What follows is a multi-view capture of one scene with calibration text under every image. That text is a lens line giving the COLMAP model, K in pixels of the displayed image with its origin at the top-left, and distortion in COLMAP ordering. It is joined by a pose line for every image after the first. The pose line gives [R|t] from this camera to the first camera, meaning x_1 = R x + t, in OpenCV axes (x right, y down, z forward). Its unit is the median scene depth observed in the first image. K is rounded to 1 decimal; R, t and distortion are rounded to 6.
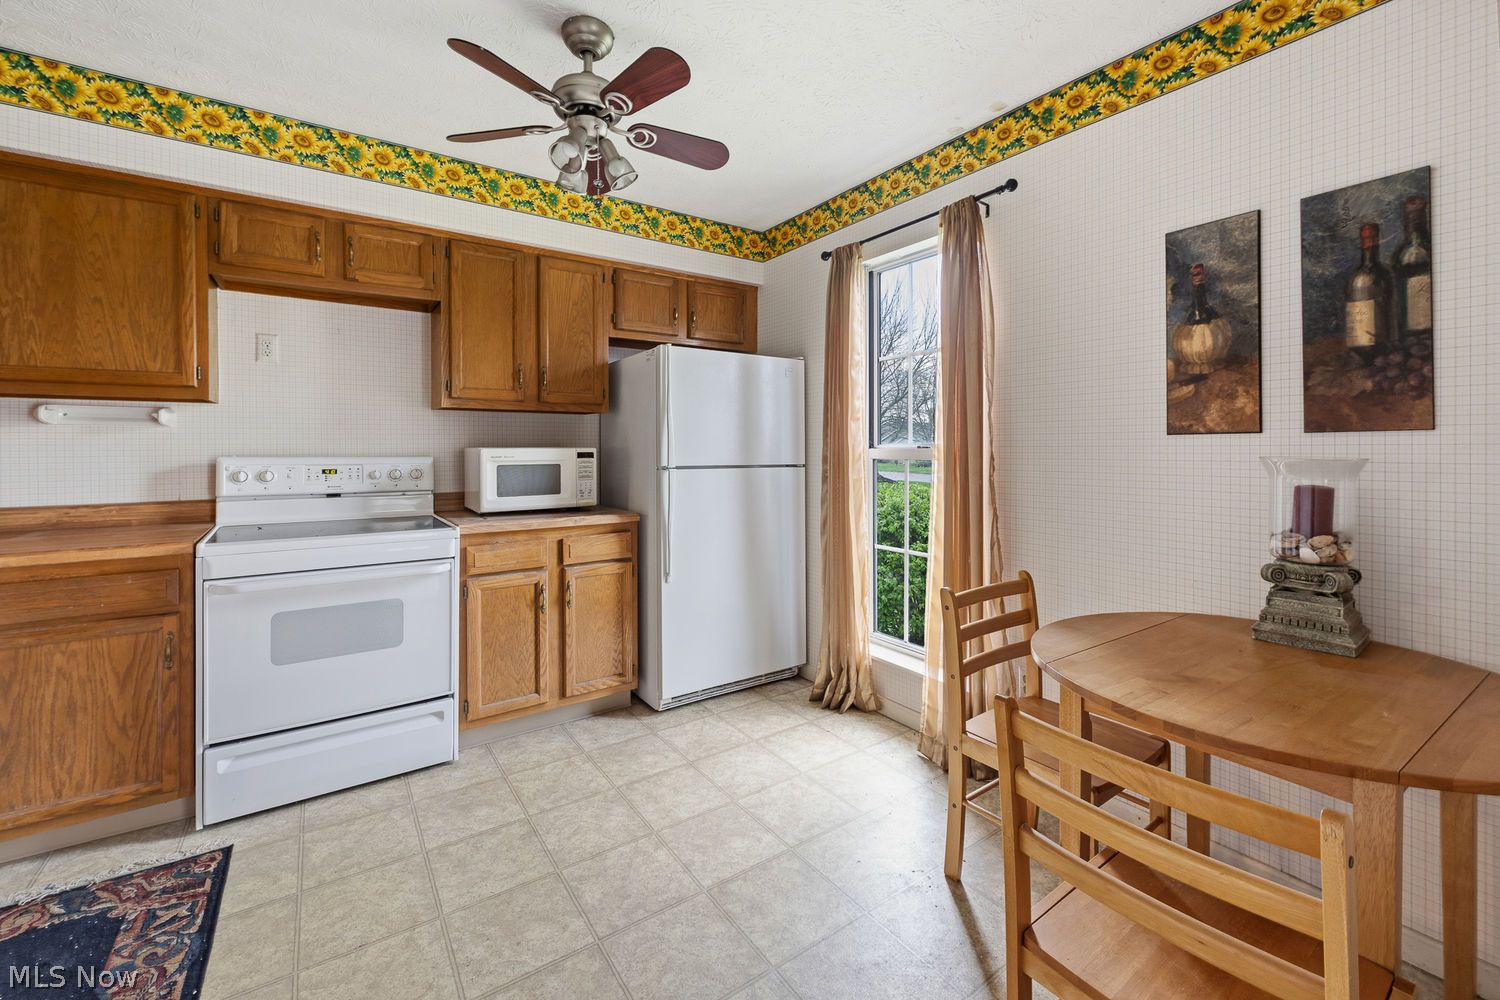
lens RADIAL K [[607.4, 0, 746.1], [0, 607.4, 446.7], [0, 0, 1]] dist [0.000062, -0.000034]
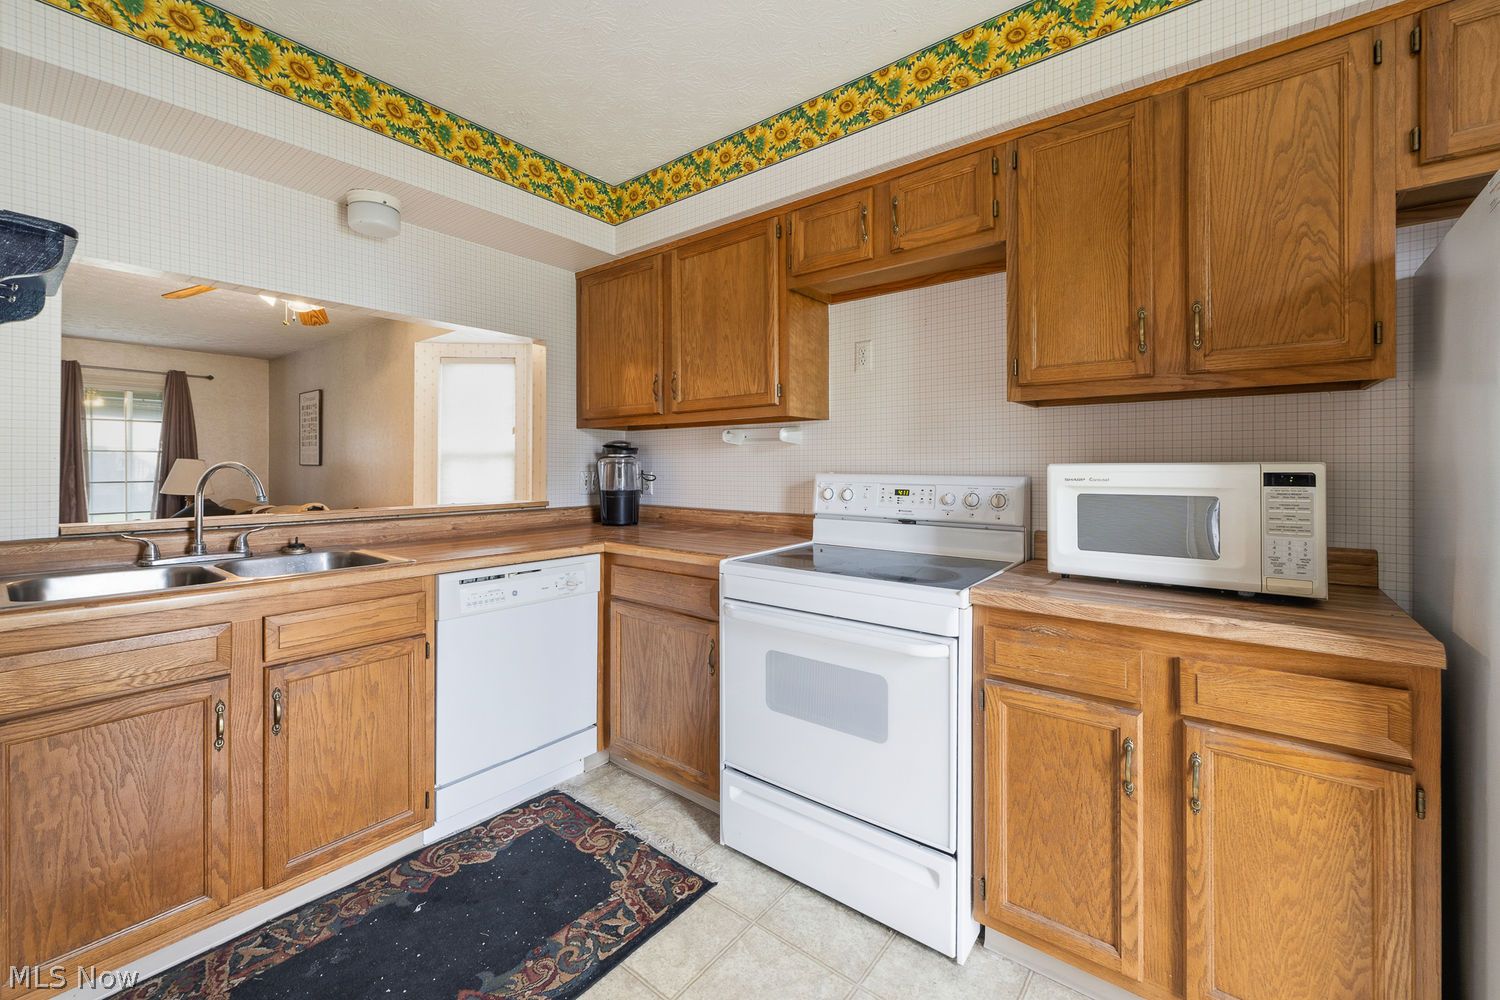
lens RADIAL K [[607.6, 0, 746.4], [0, 607.6, 468.8], [0, 0, 1]] dist [-0.002287, -0.000165]
pose [[0.281310, 0.005356, -0.959602, 0.052543], [0.001751, 0.999980, 0.006095, 0.003113], [0.959615, -0.003395, 0.281295, 0.573875]]
